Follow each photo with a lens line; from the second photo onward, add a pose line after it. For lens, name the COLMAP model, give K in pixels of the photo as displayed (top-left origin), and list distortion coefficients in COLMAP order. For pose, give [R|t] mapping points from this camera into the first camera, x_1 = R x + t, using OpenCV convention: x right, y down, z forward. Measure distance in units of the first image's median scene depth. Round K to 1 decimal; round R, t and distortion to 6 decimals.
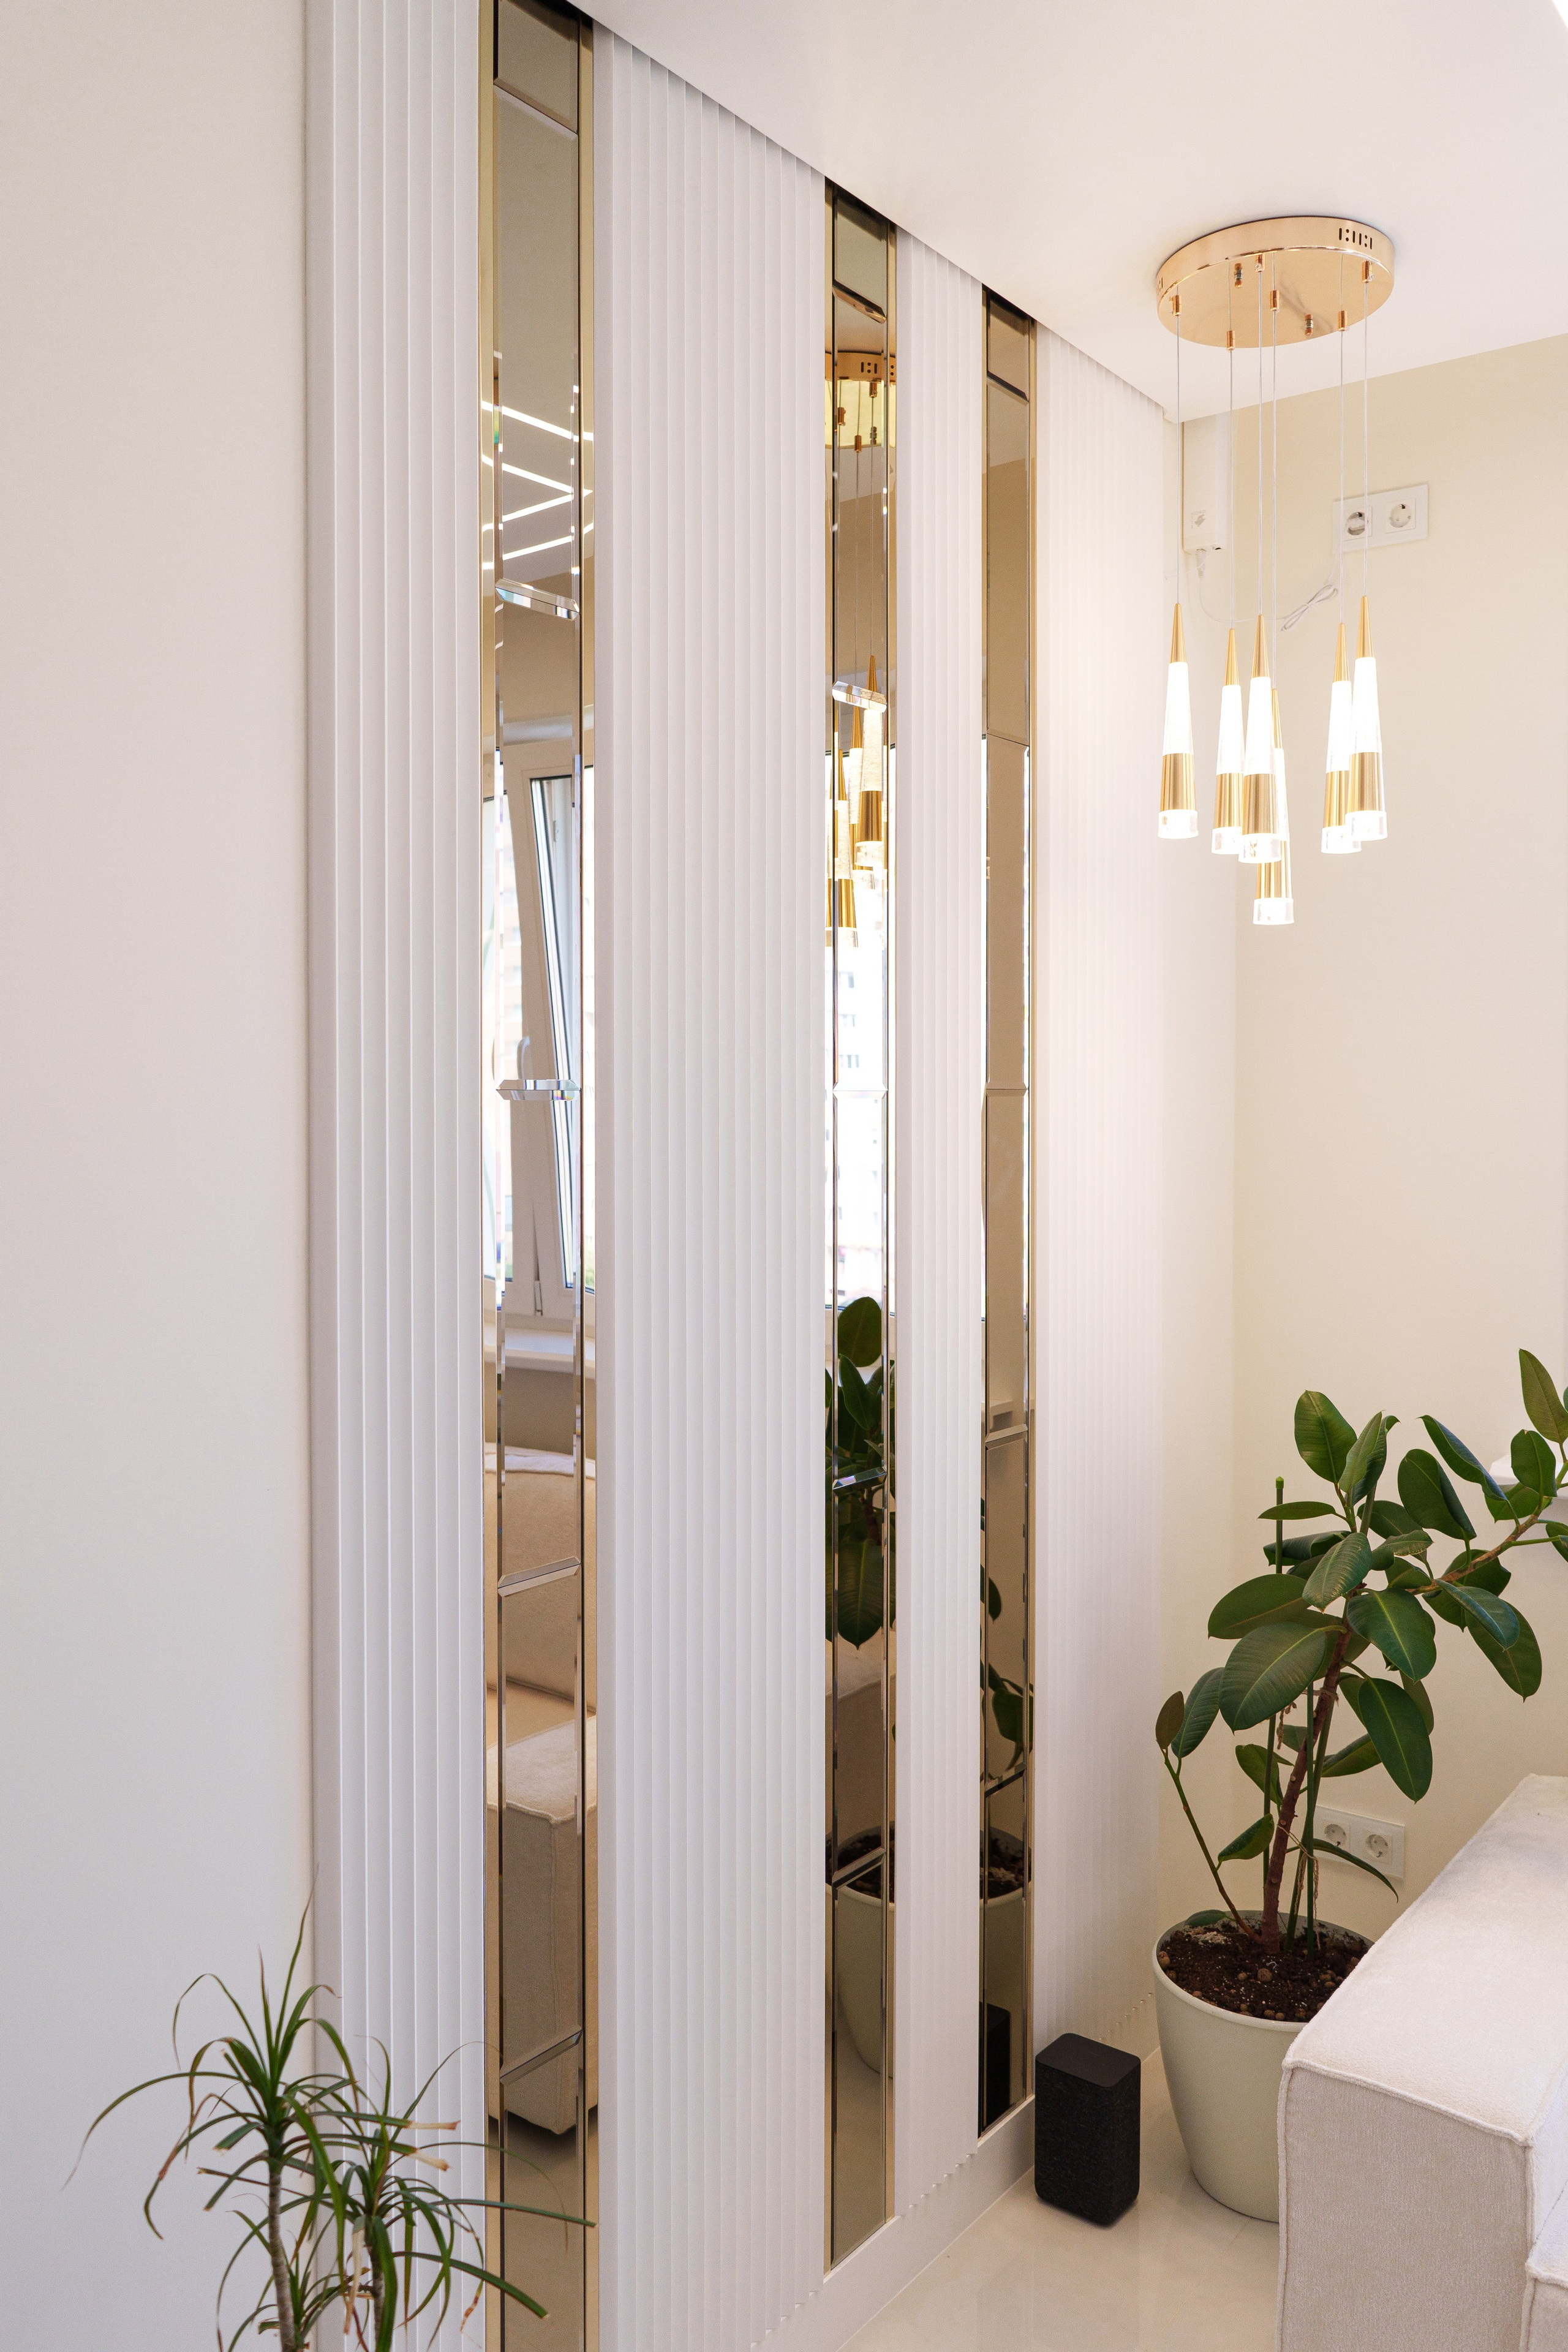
lens RADIAL K [[1916.7, 0, 658.5], [0, 1916.7, 1242.8], [0, 0, 1]] dist [-0.009500, -0.000371]
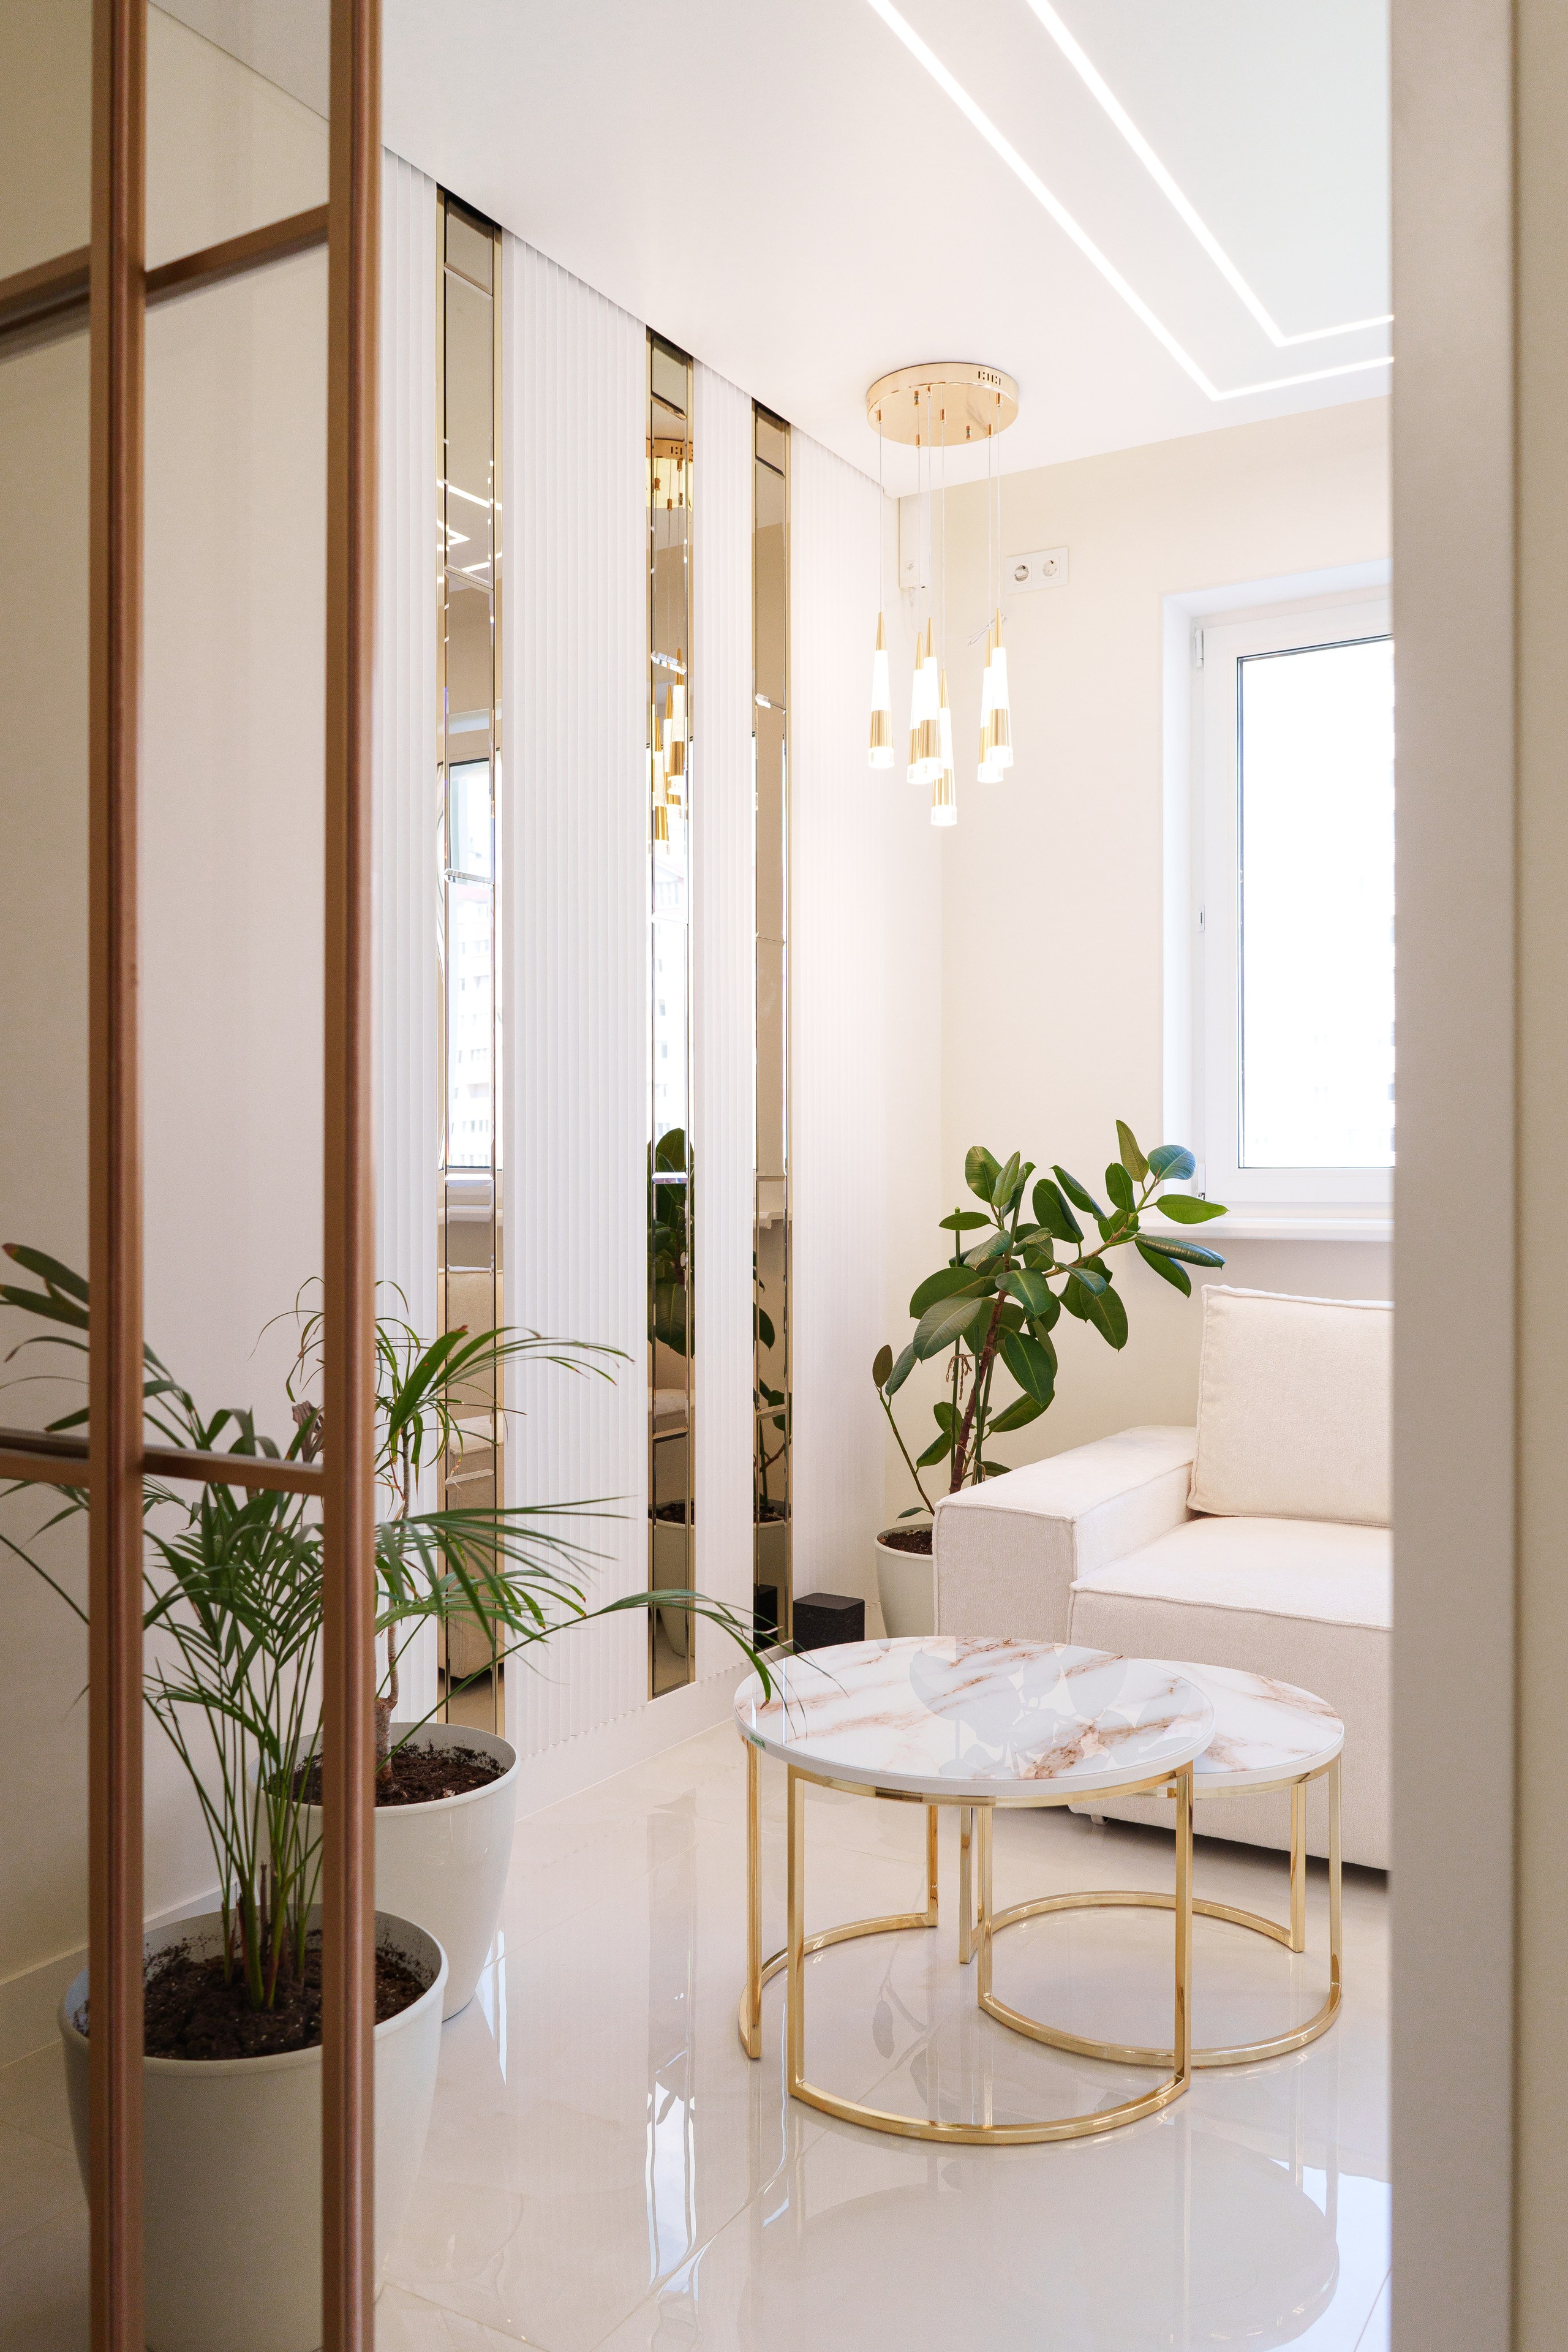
lens RADIAL K [[1916.7, 0, 658.5], [0, 1916.7, 1242.8], [0, 0, 1]] dist [-0.009500, -0.000371]
pose [[0.995568, 0.001855, 0.094028, -0.040233], [0.001911, 0.999200, -0.039941, 0.210350], [-0.094027, 0.039944, 0.994768, -0.437041]]
